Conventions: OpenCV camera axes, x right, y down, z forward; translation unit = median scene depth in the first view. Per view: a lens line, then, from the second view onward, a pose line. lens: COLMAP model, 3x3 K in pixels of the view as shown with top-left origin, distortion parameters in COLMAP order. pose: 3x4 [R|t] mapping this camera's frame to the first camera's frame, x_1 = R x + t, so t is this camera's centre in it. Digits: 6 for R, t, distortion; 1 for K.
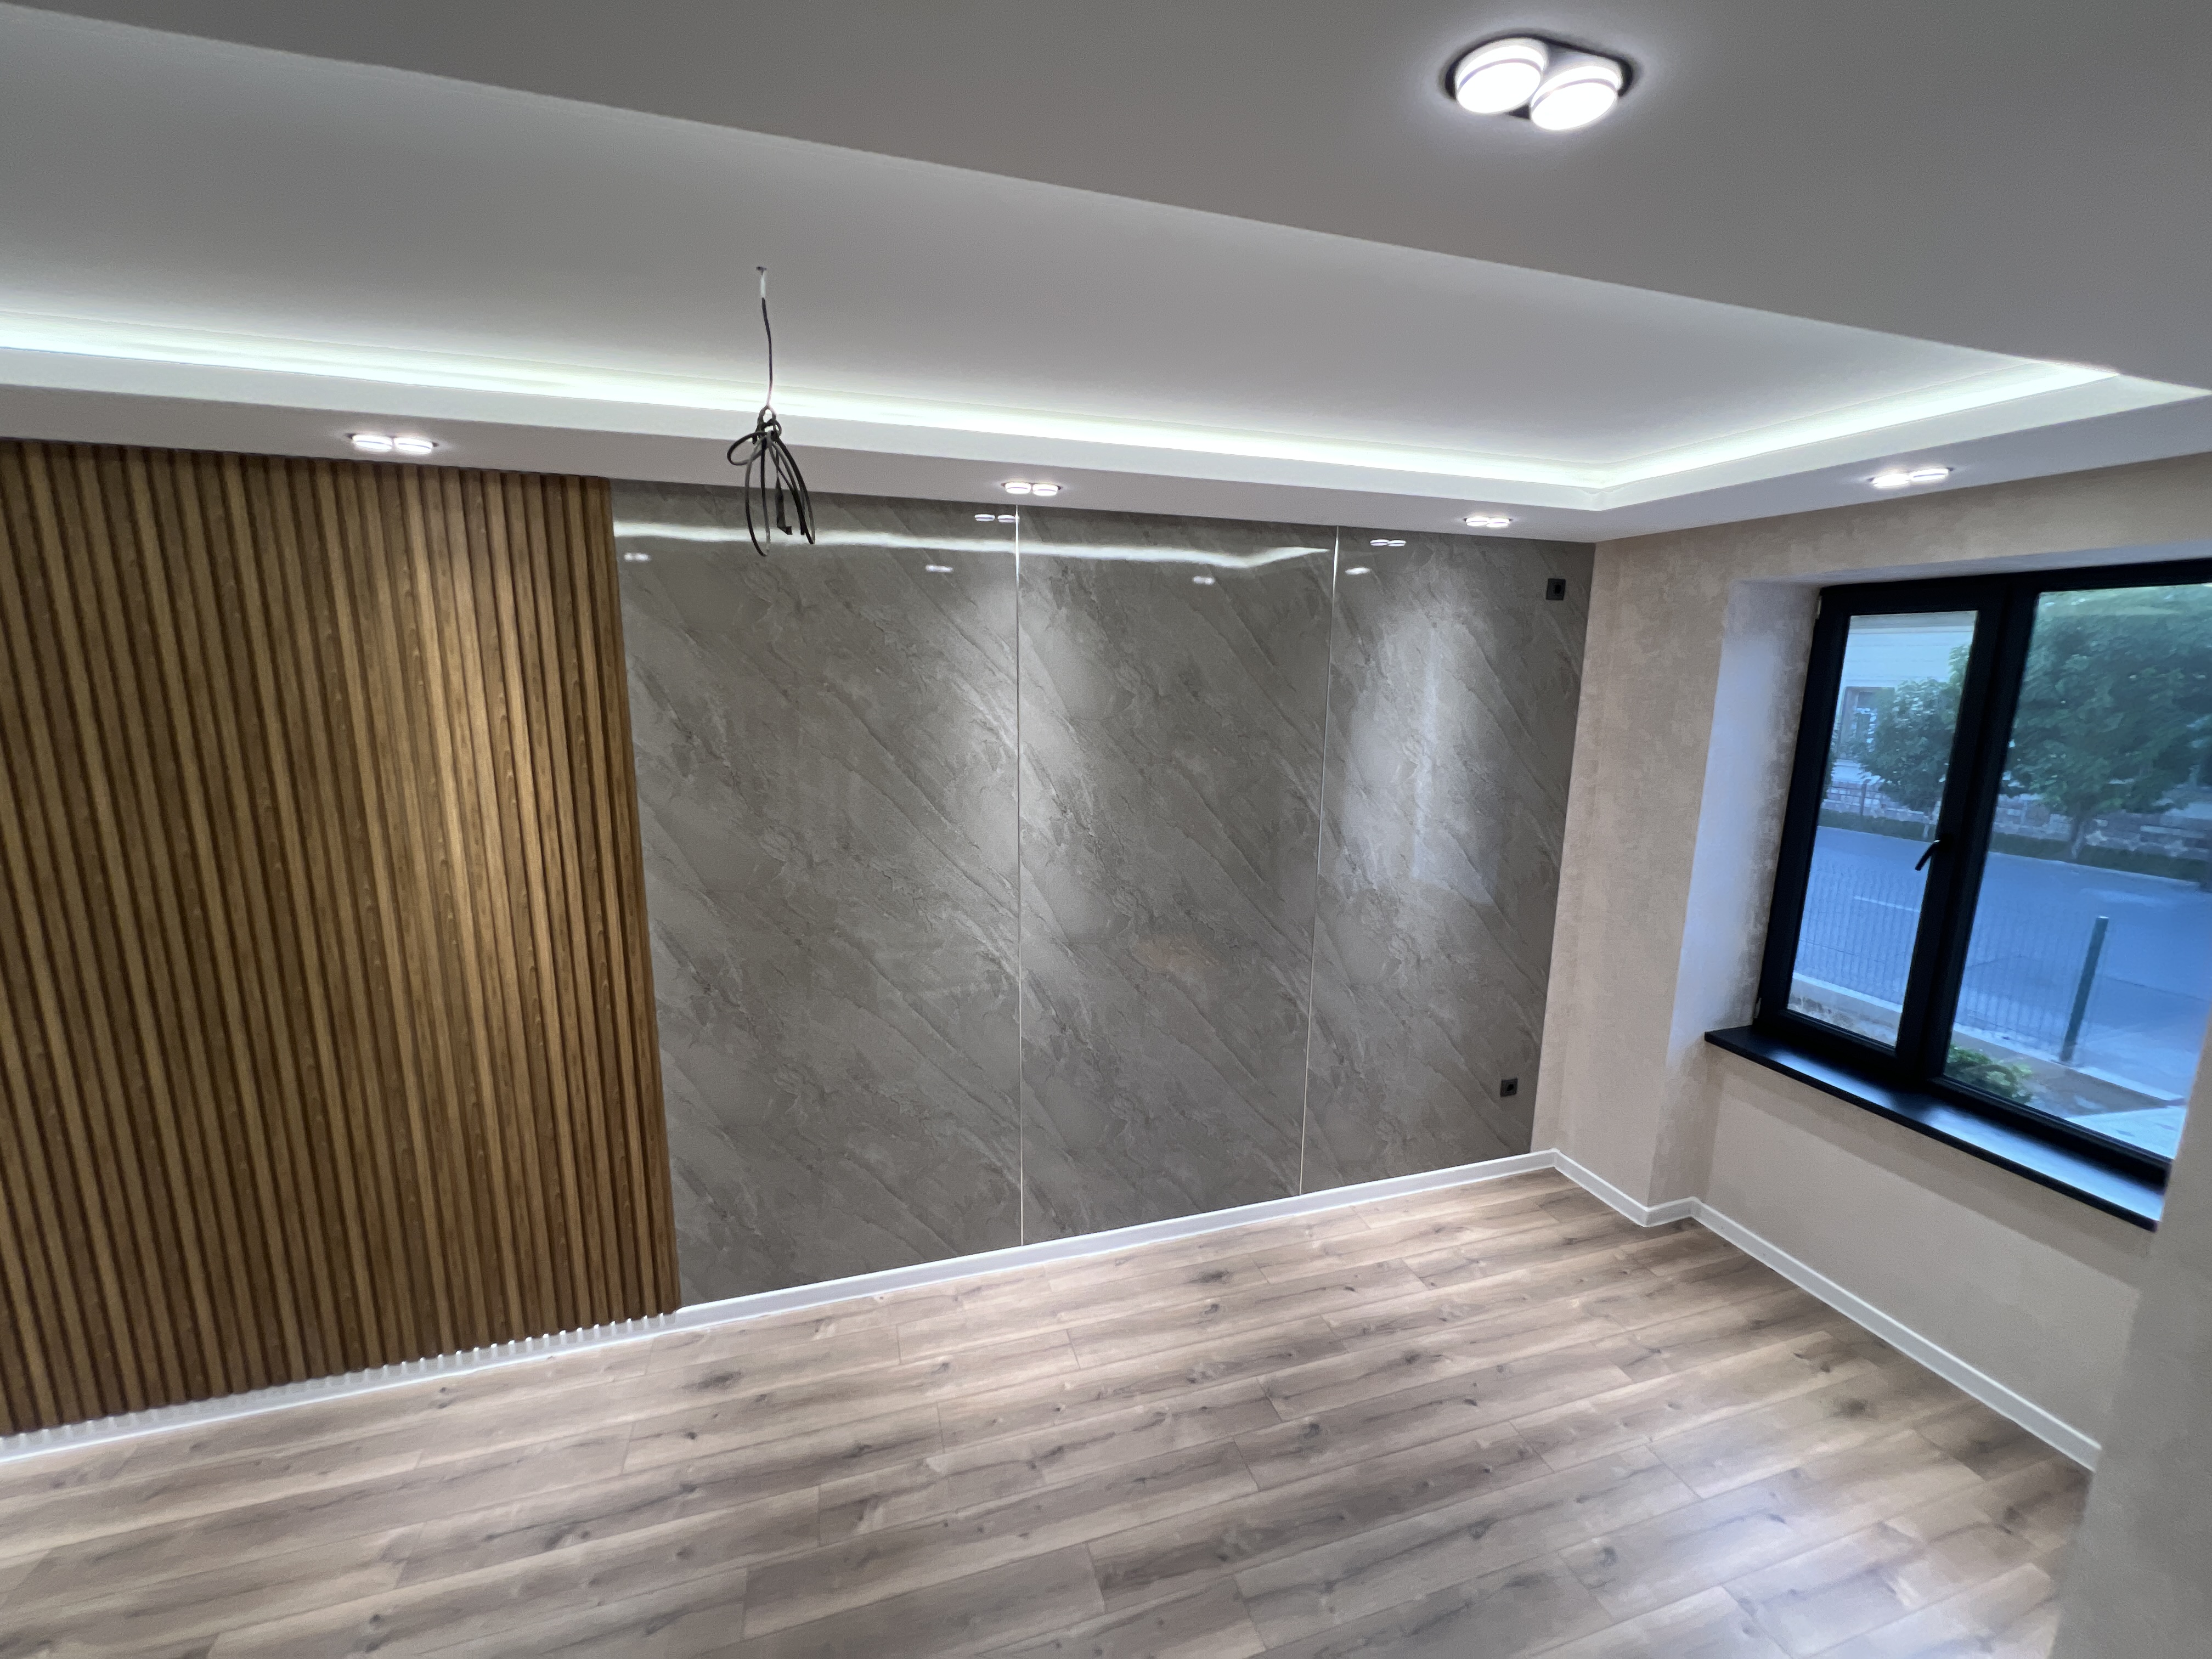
lens RADIAL K [[888.4, 0, 1100.8], [0, 888.4, 824.1], [0, 0, 1]] dist [-0.003909, 0.000642]
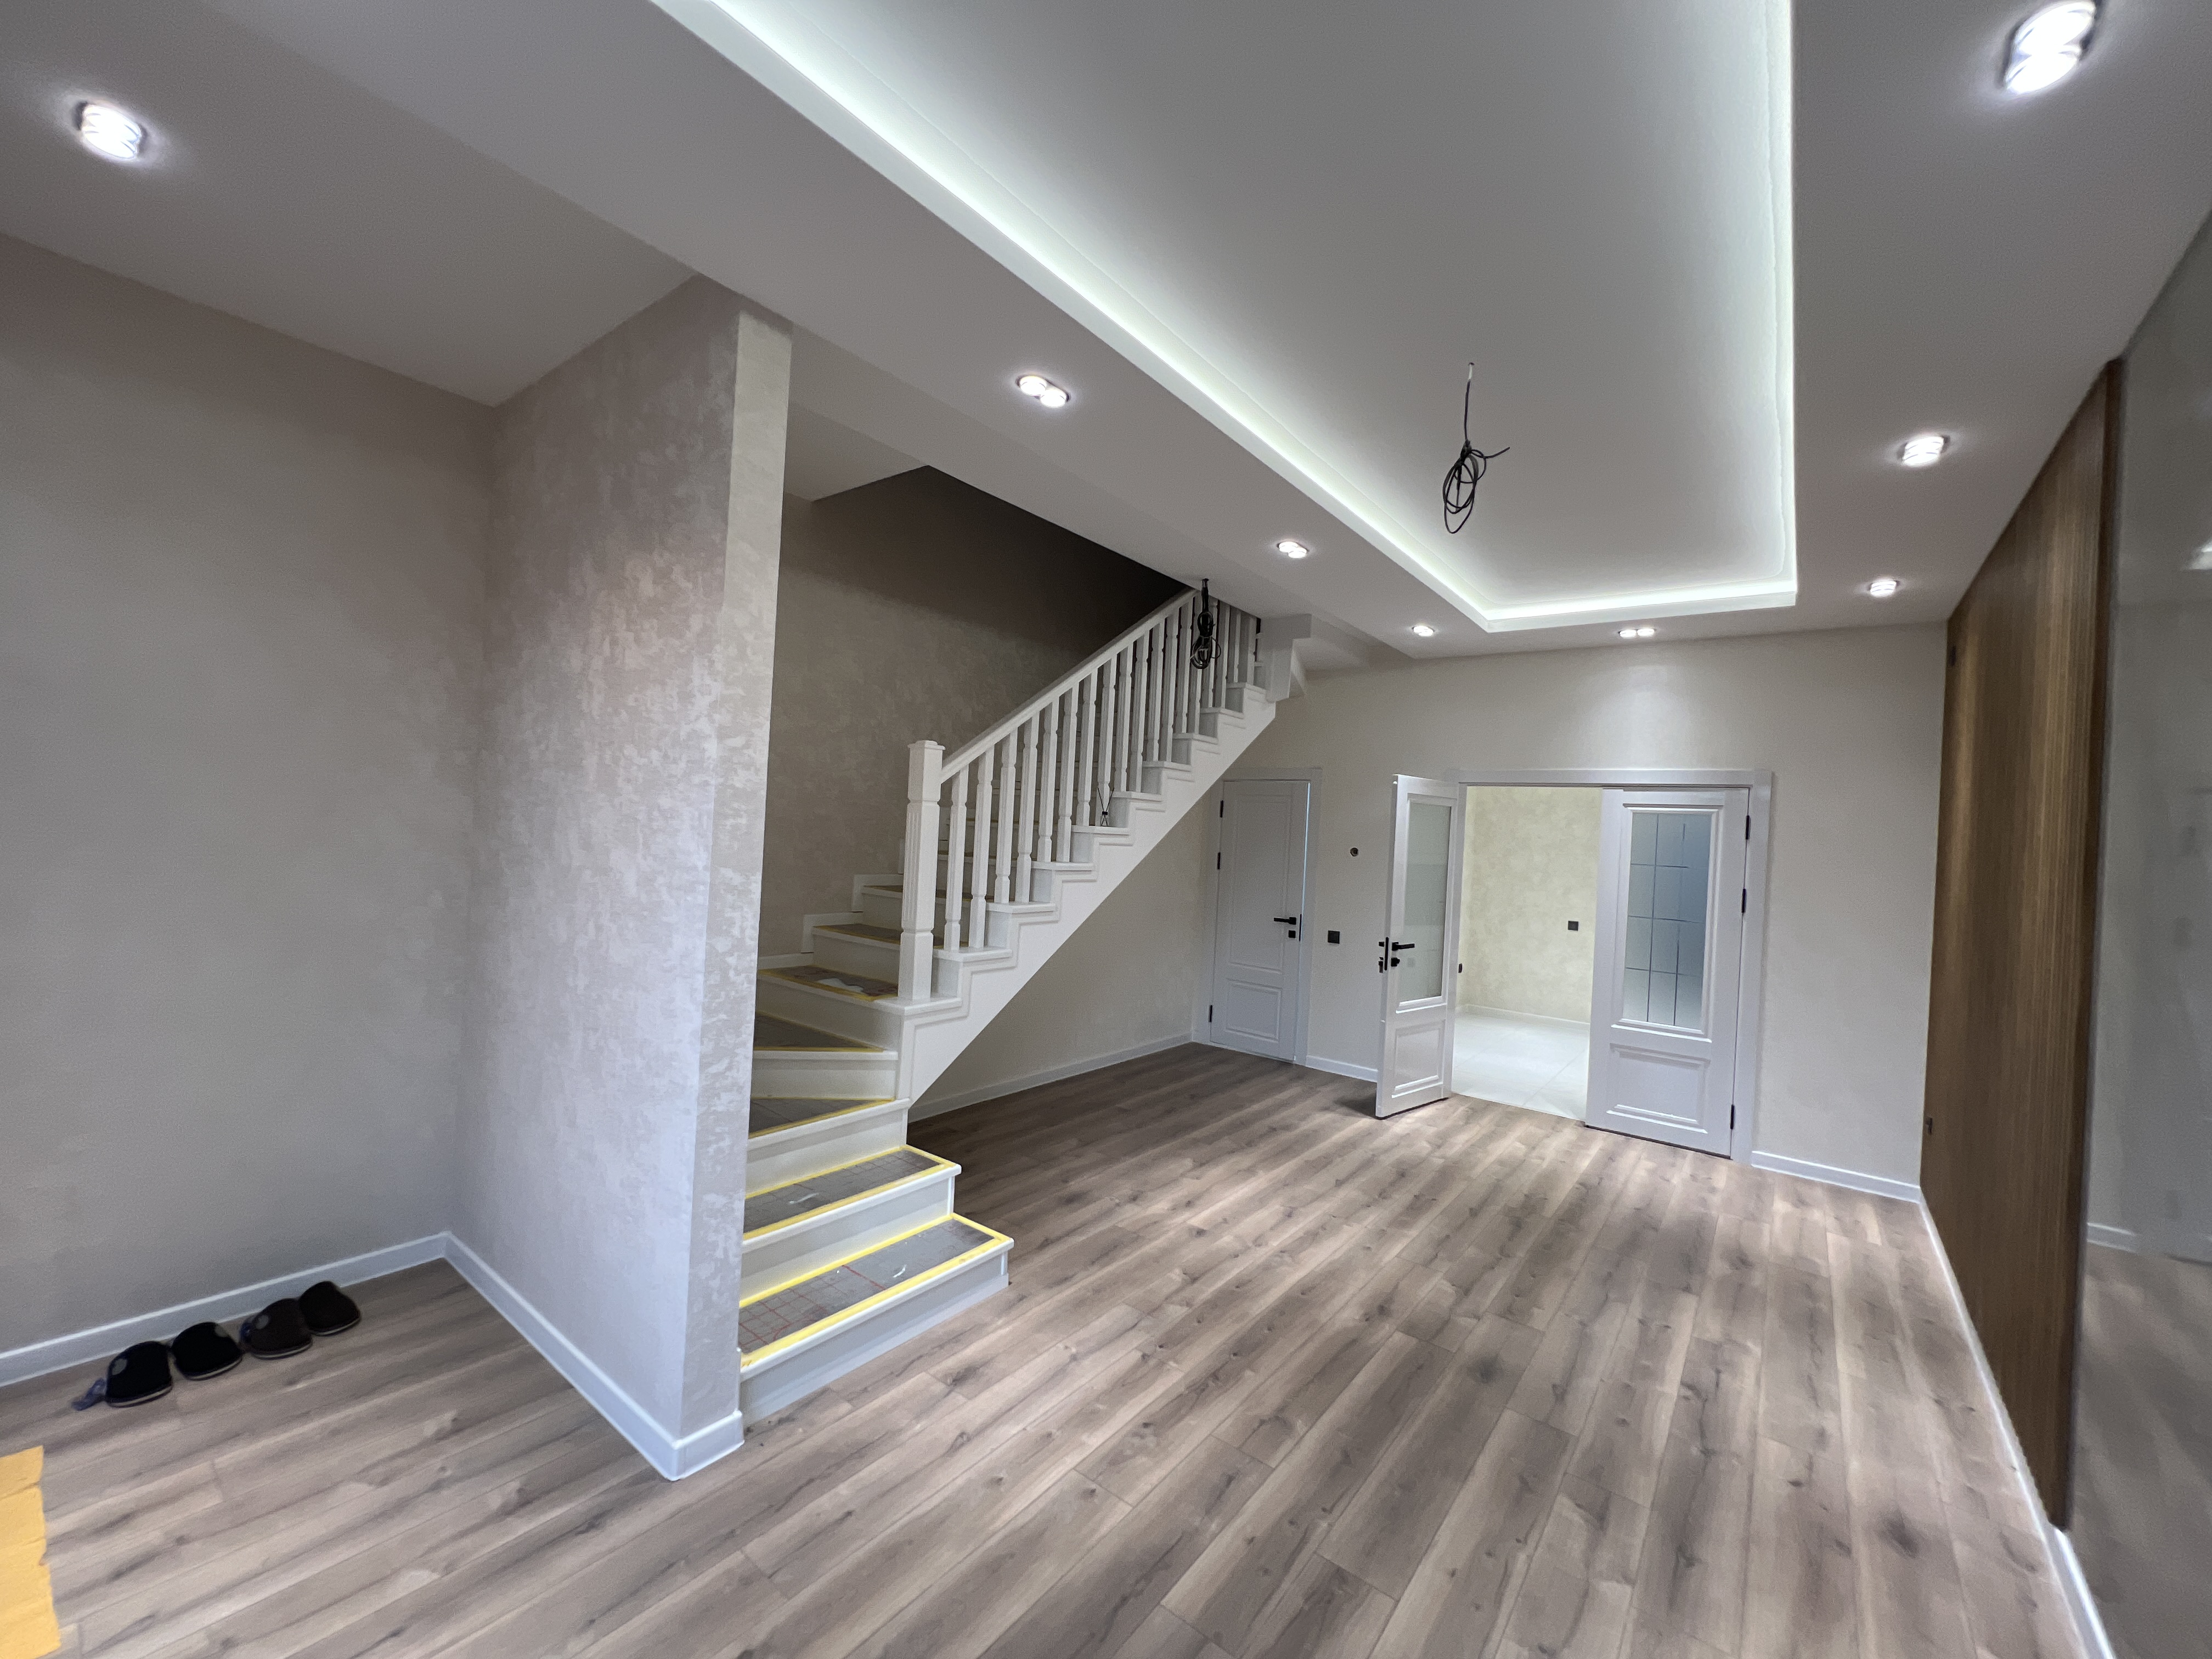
lens RADIAL K [[888.4, 0, 1107.2], [0, 888.4, 831.4], [0, 0, 1]] dist [-0.003909, 0.000642]
pose [[-0.818247, -0.053244, -0.572395, 0.538506], [-0.164712, 0.975670, 0.144702, 0.056205], [0.550764, 0.212682, -0.807109, 1.064668]]
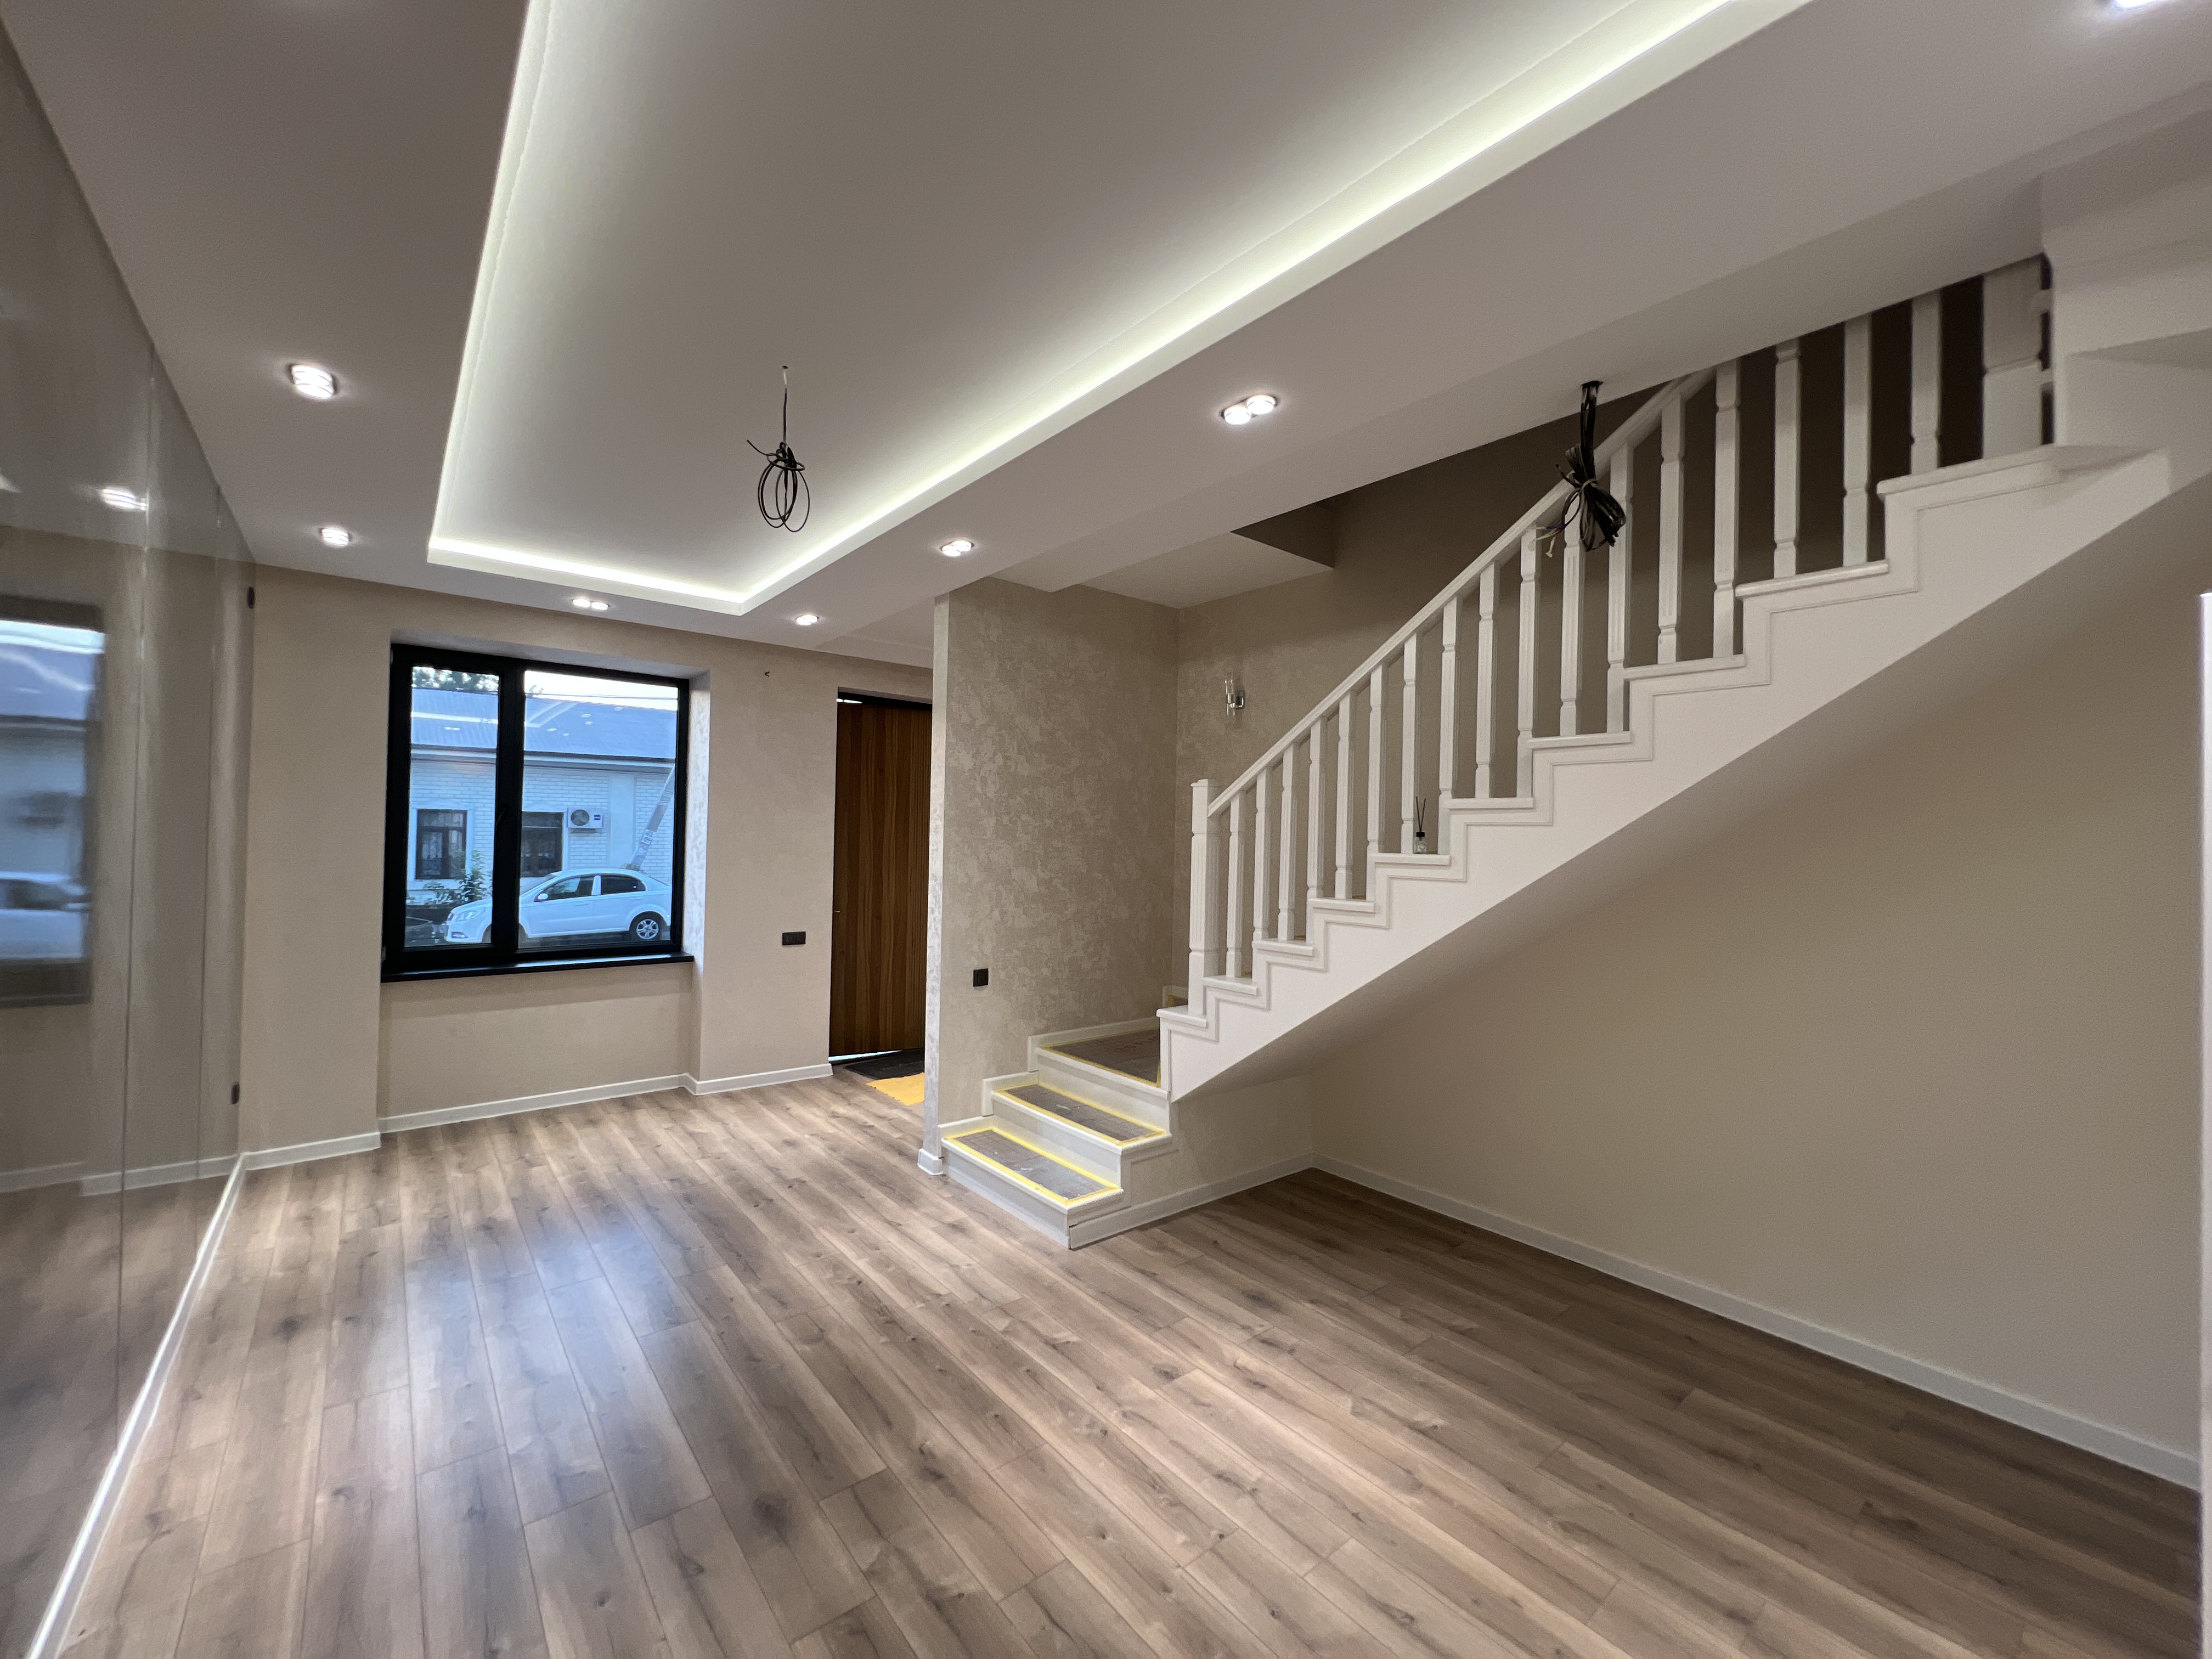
lens RADIAL K [[888.4, 0, 1098.4], [0, 888.4, 830.7], [0, 0, 1]] dist [-0.003909, 0.000642]
pose [[-0.373268, -0.010959, 0.927659, -1.072201], [0.145740, 0.986822, 0.070300, 0.108854], [-0.916205, 0.161437, -0.366752, 0.597460]]
